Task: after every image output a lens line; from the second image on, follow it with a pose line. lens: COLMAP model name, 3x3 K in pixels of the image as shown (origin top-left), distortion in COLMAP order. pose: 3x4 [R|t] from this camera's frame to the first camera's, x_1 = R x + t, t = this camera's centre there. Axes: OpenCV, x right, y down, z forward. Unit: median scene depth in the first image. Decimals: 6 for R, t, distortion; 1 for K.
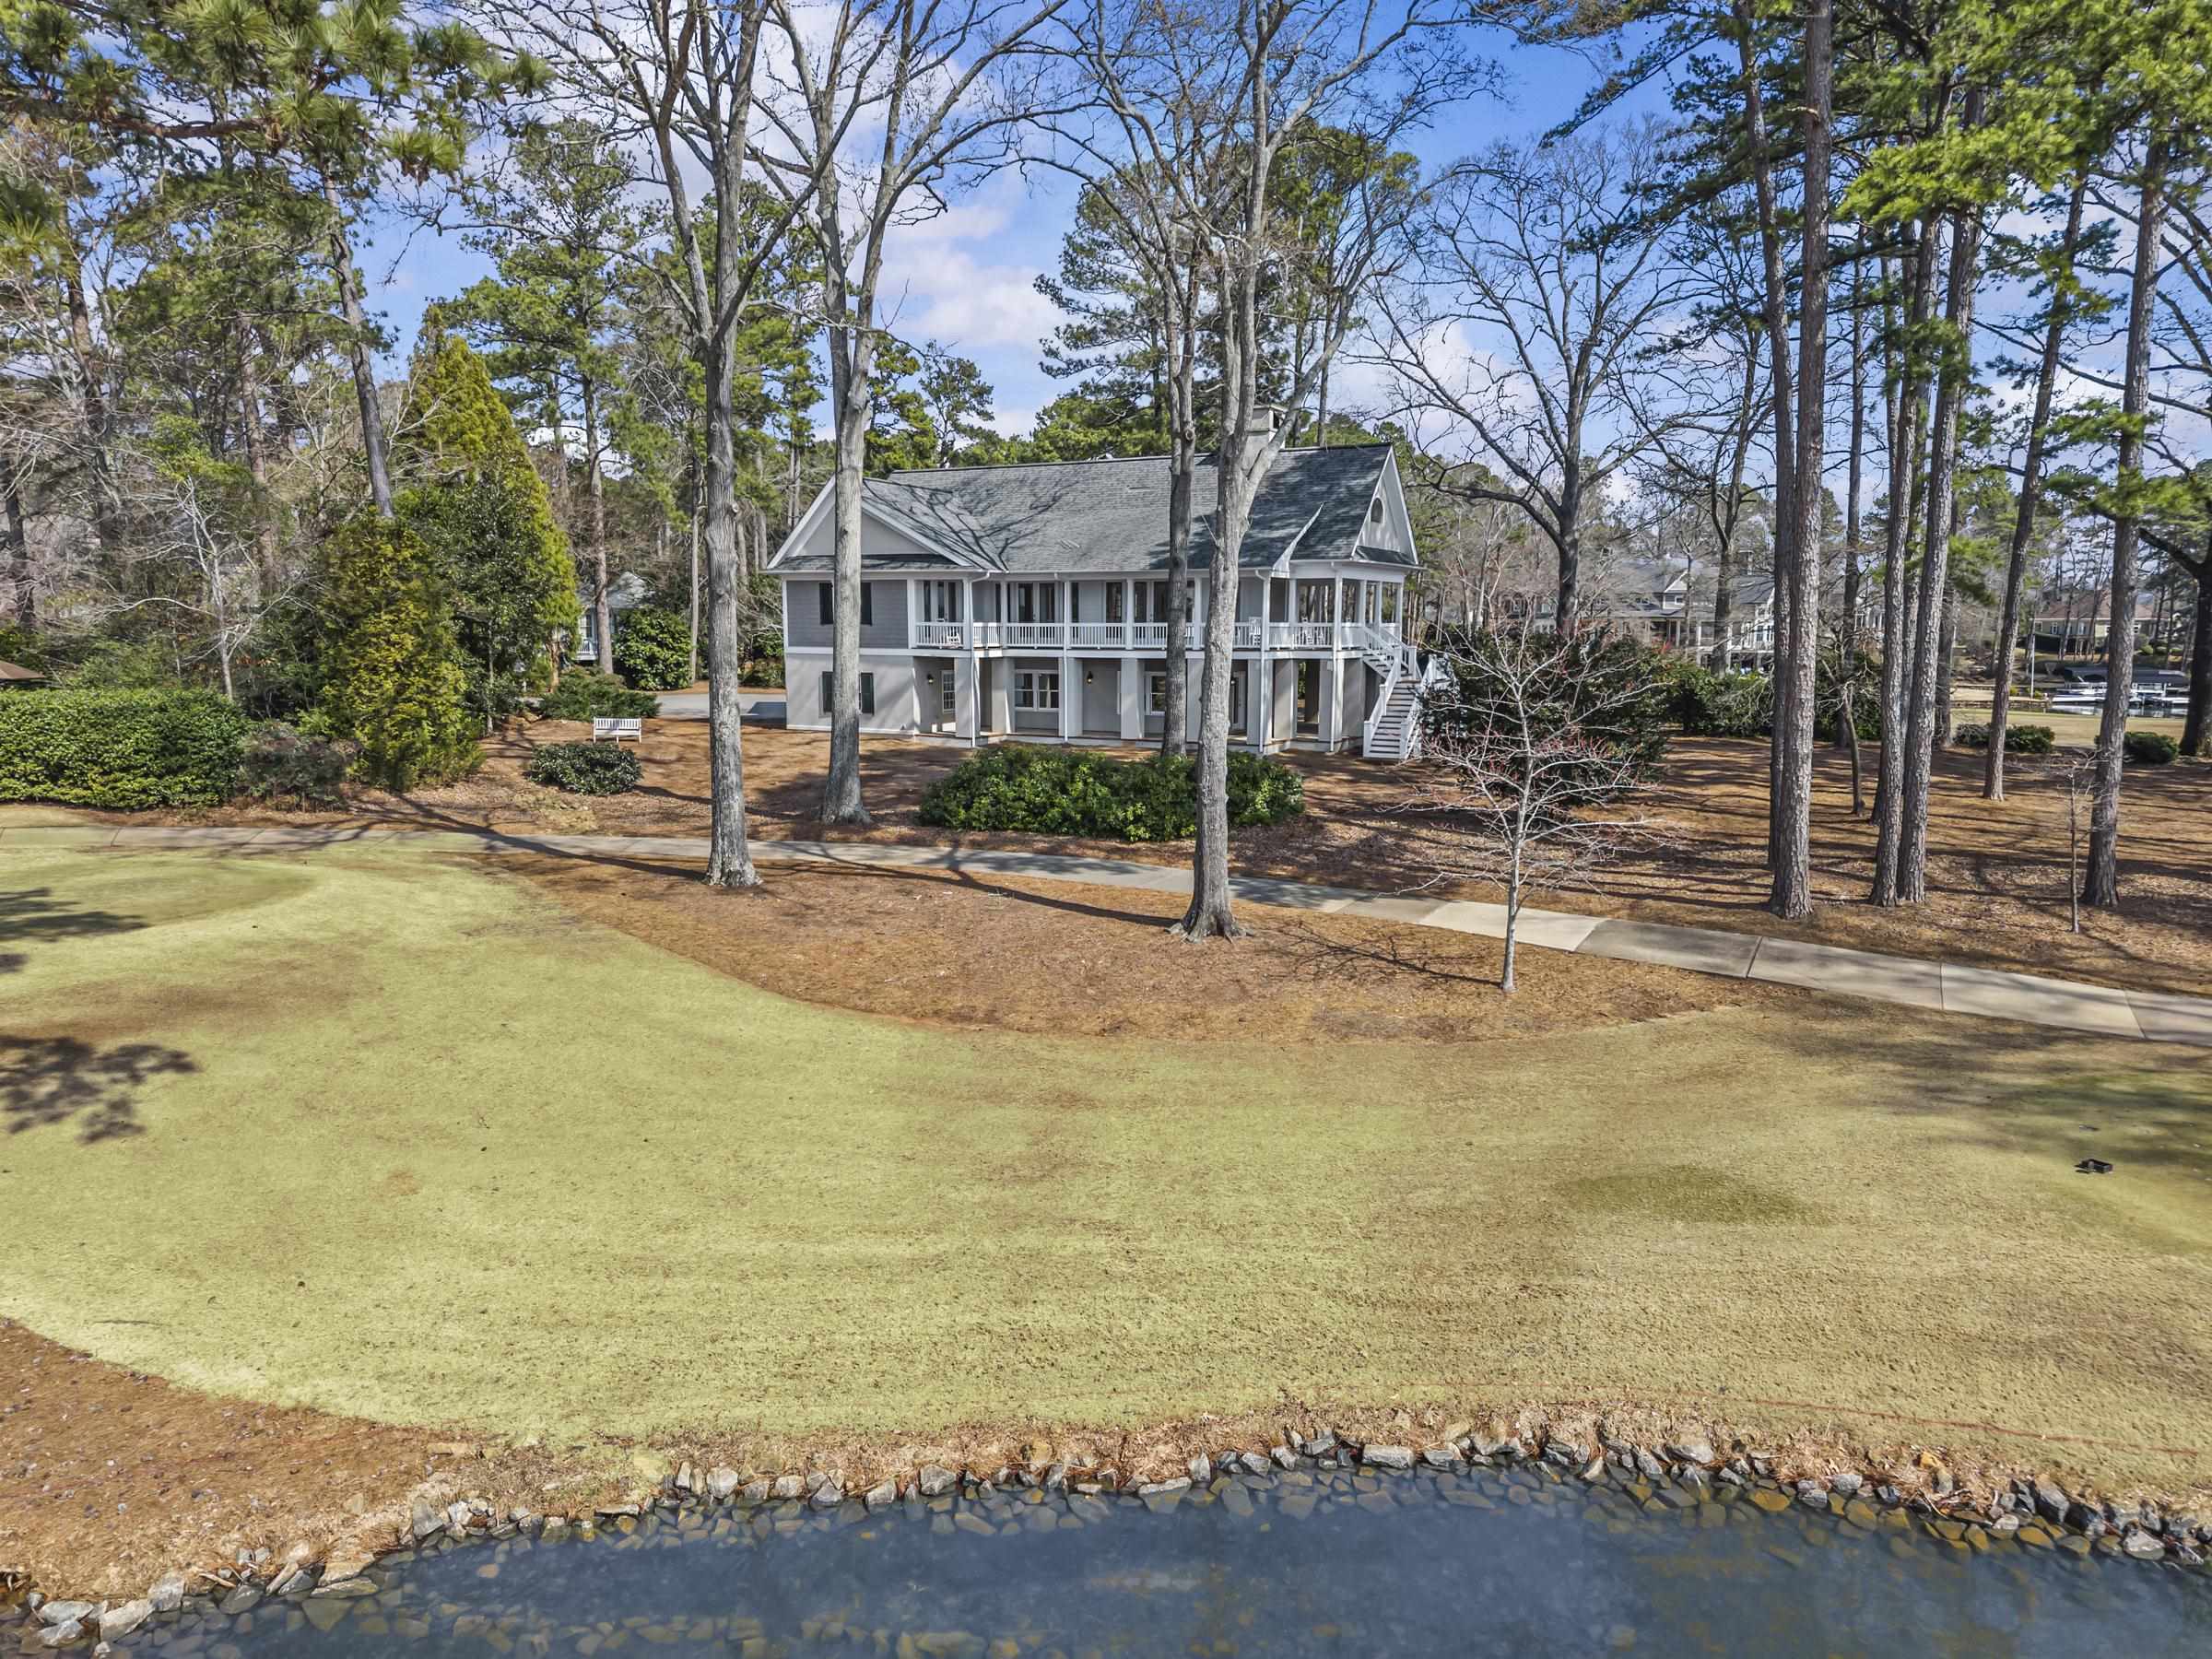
lens RADIAL K [[1548.1, 0, 1104.9], [0, 1548.1, 830.3], [0, 0, 1]] dist [0.044985, -0.003932]
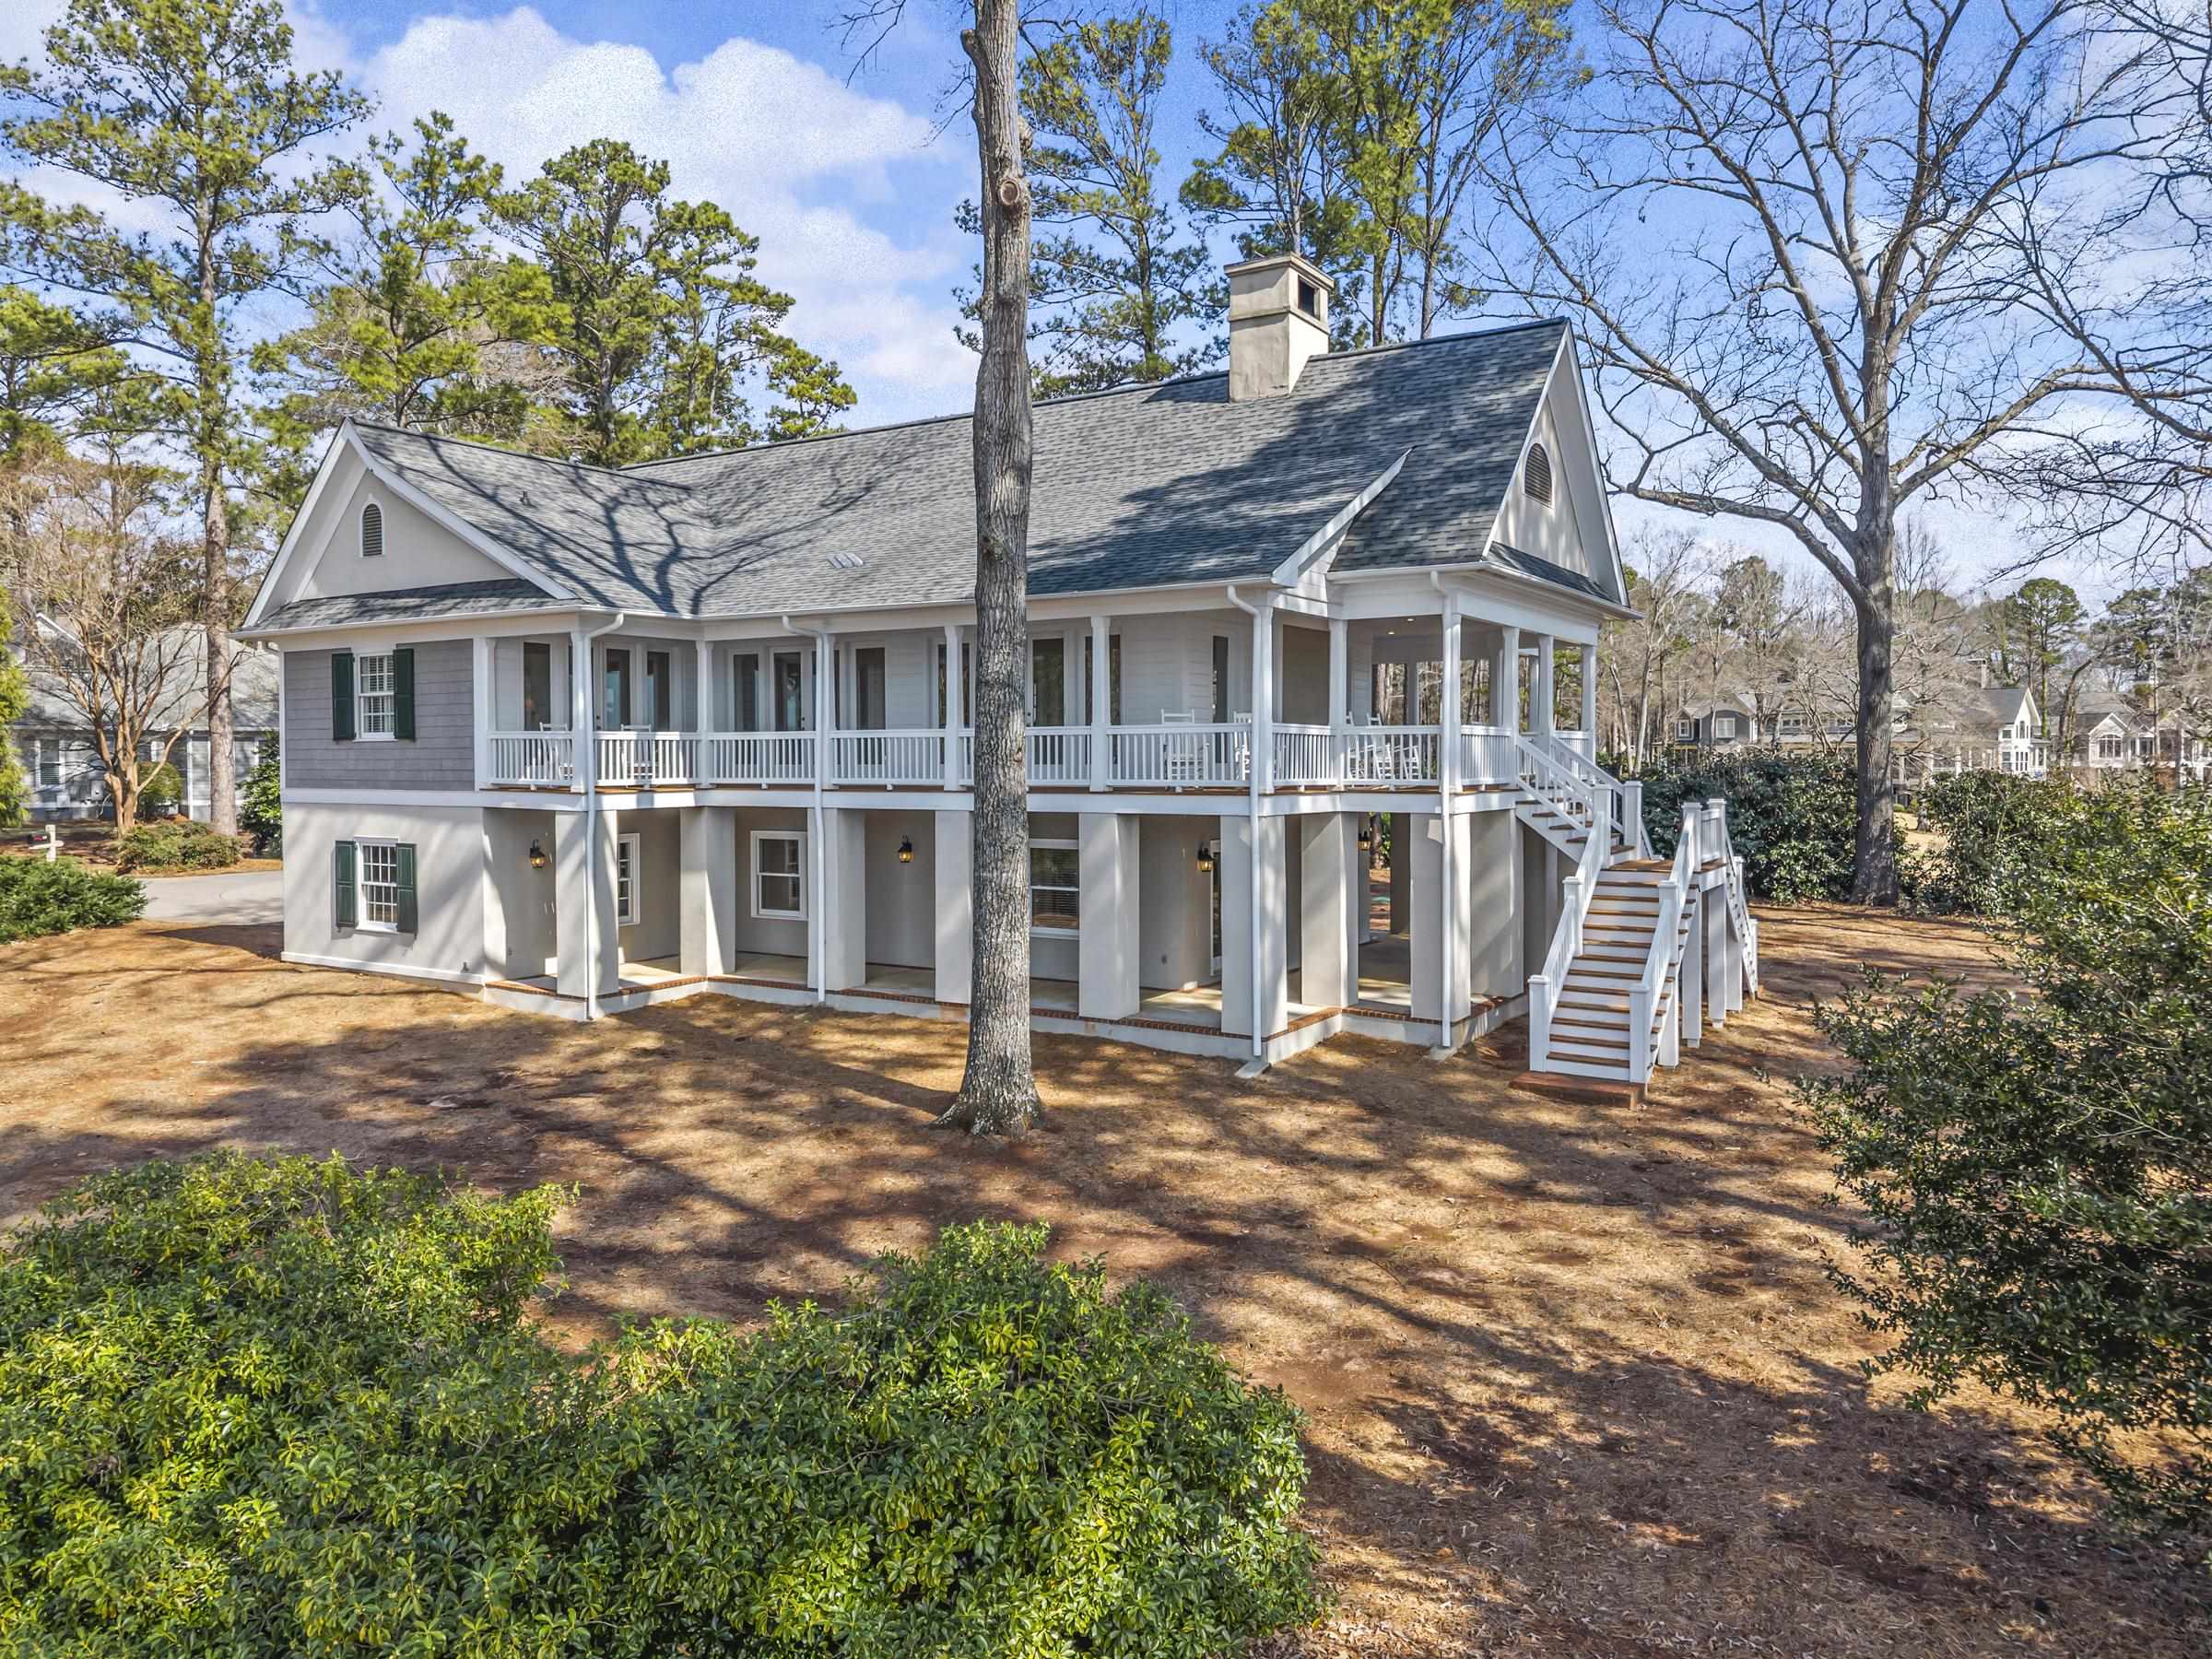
lens RADIAL K [[1548.1, 0, 1103.7], [0, 1548.1, 759.6], [0, 0, 1]] dist [0.044985, -0.003932]
pose [[0.997093, -0.004697, -0.076053, 0.086940], [-0.005270, 0.991458, -0.130321, -0.069006], [0.076016, 0.130343, 0.988551, 0.572668]]
